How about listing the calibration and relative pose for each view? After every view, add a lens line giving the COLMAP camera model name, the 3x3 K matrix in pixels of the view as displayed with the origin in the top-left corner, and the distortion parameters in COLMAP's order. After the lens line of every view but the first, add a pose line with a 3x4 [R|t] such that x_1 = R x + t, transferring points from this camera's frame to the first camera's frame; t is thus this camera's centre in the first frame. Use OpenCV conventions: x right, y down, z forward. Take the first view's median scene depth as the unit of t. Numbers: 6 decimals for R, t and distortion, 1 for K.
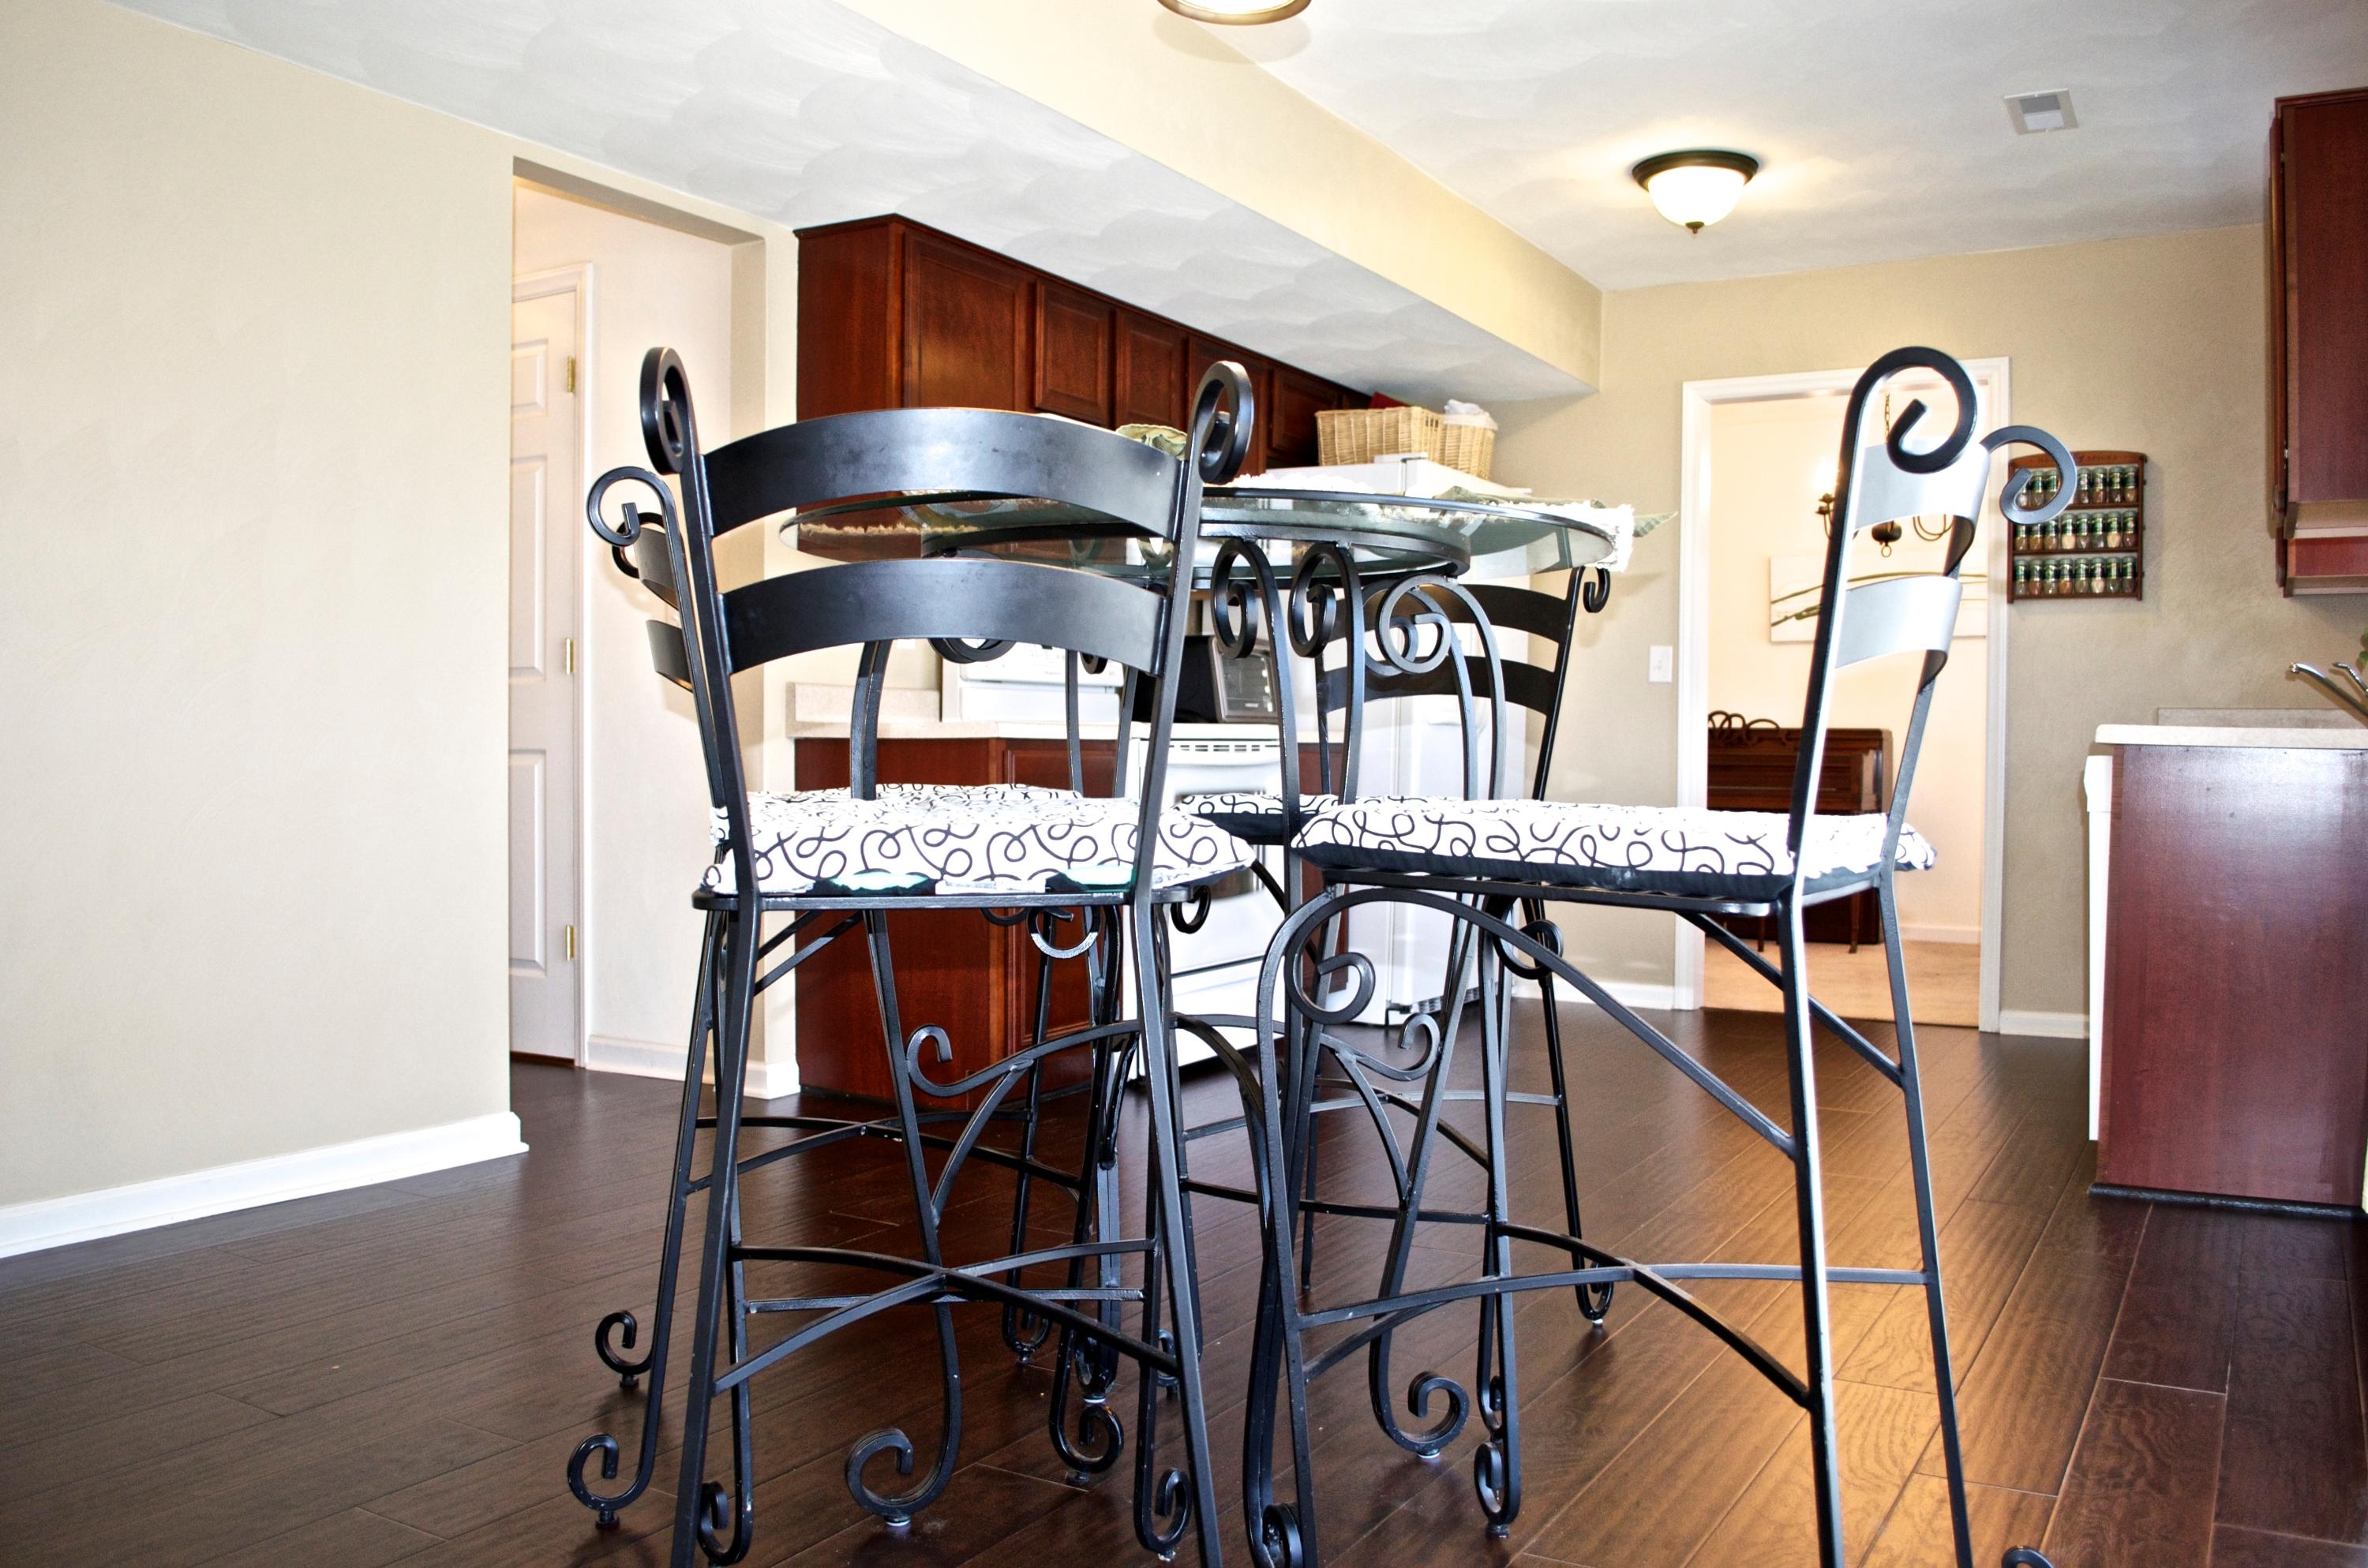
lens RADIAL K [[1887.7, 0, 1193.1], [0, 1887.7, 783.9], [0, 0, 1]] dist [-0.084116, 0.009664]
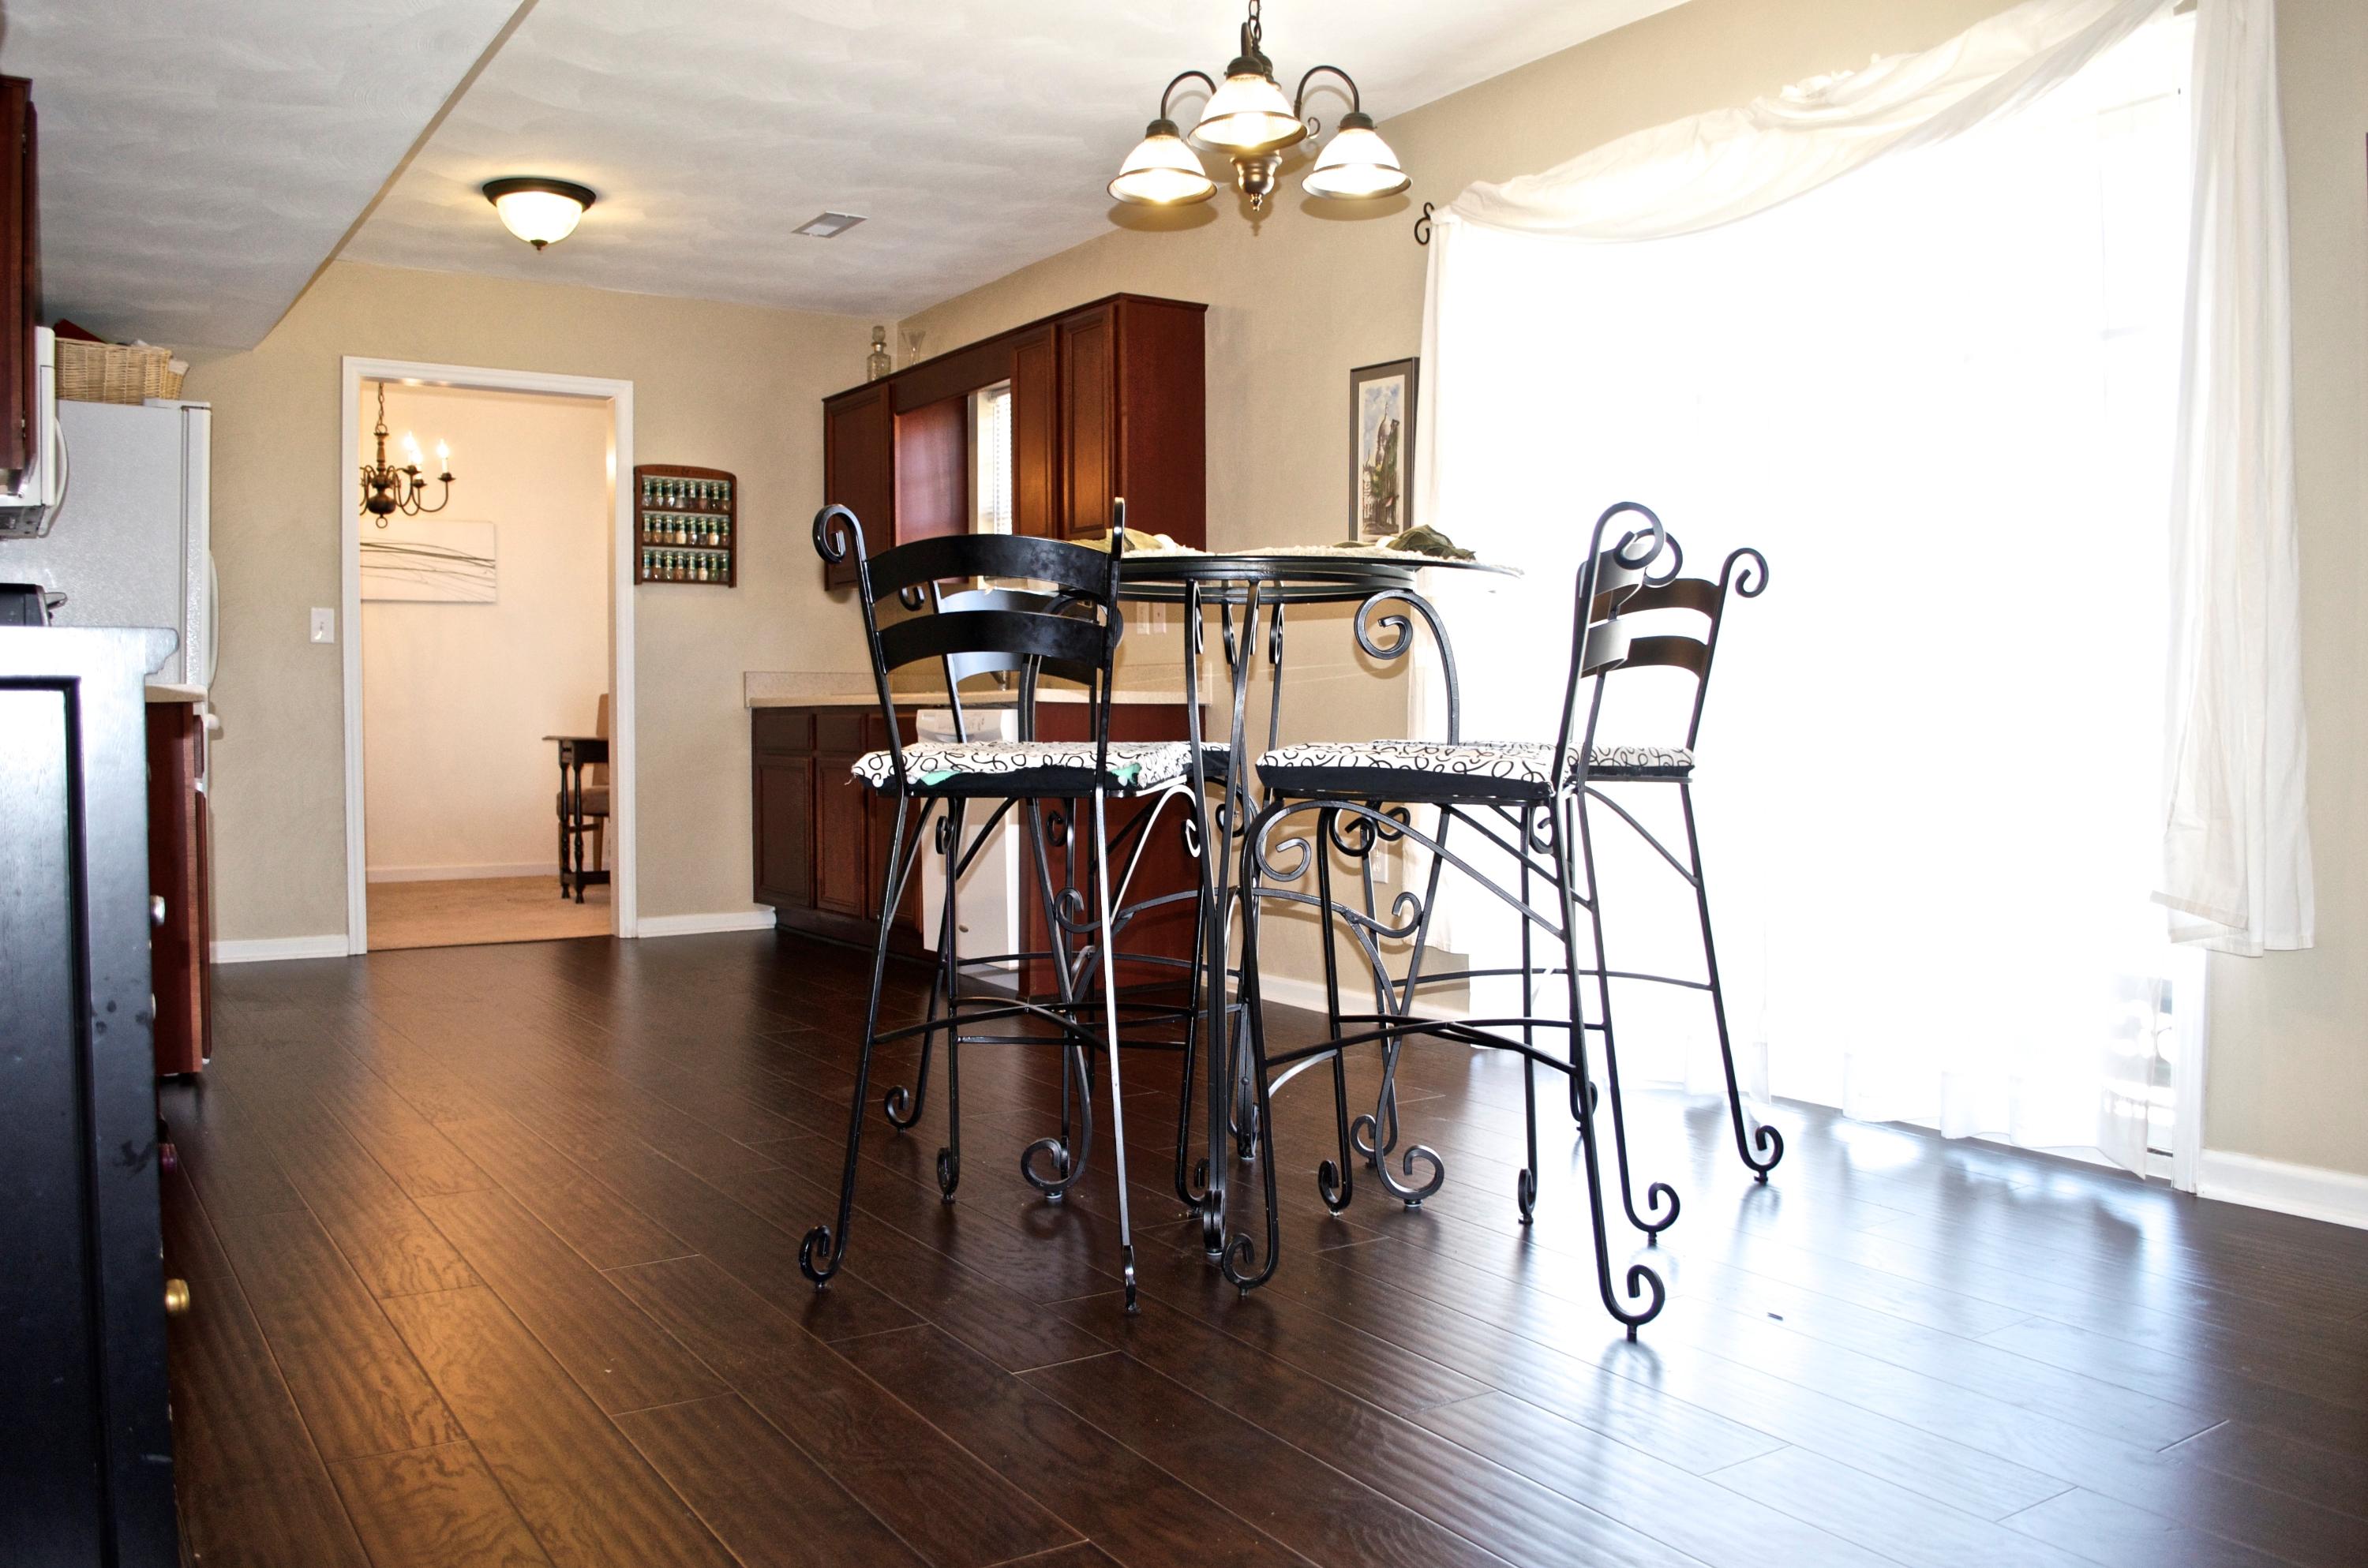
lens RADIAL K [[1887.7, 0, 1193.1], [0, 1887.7, 783.9], [0, 0, 1]] dist [-0.084116, 0.009664]
pose [[0.441656, -0.042814, 0.896162, -0.513212], [0.018425, 0.999083, 0.038651, -0.007596], [-0.896995, -0.000558, 0.442040, 0.133065]]
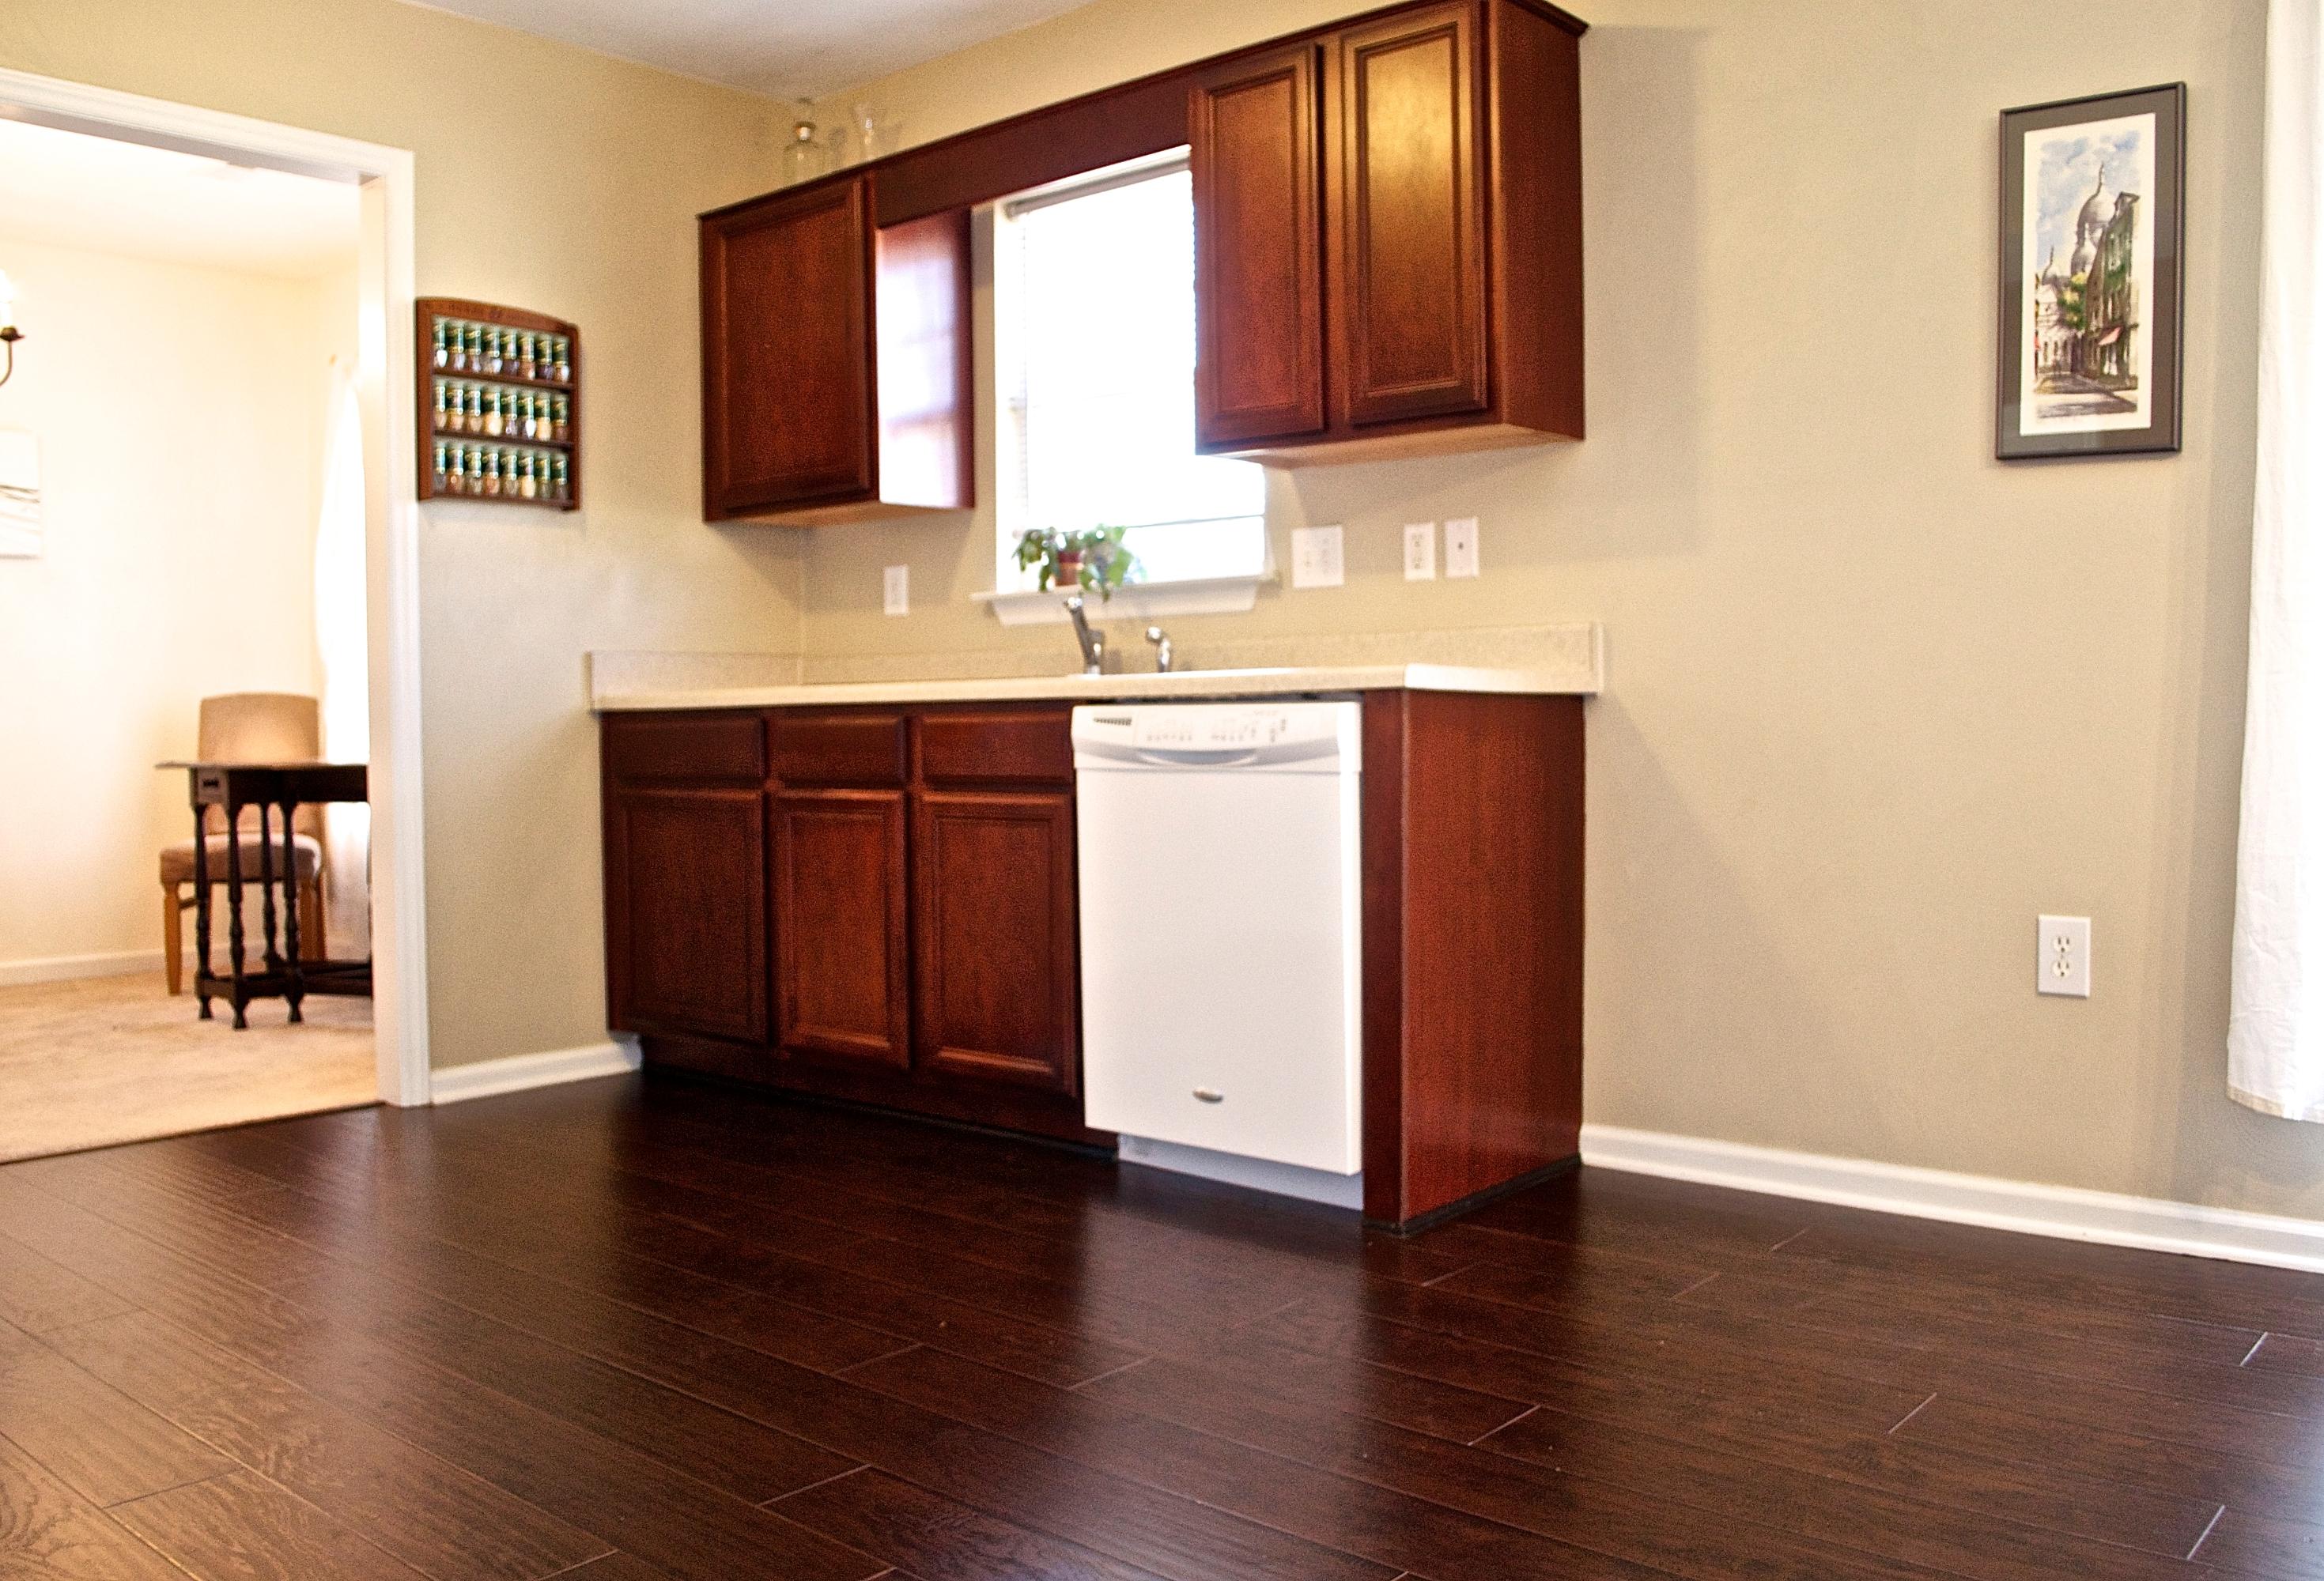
lens RADIAL K [[1985.1, 0, 1162.0], [0, 1985.1, 790.5], [0, 0, 1]] dist [-0.091750, 0.006625]
pose [[0.198387, -0.049092, 0.978894, -0.246605], [0.029238, 0.998597, 0.044154, -0.011704], [-0.979688, 0.019862, 0.199544, 0.586181]]
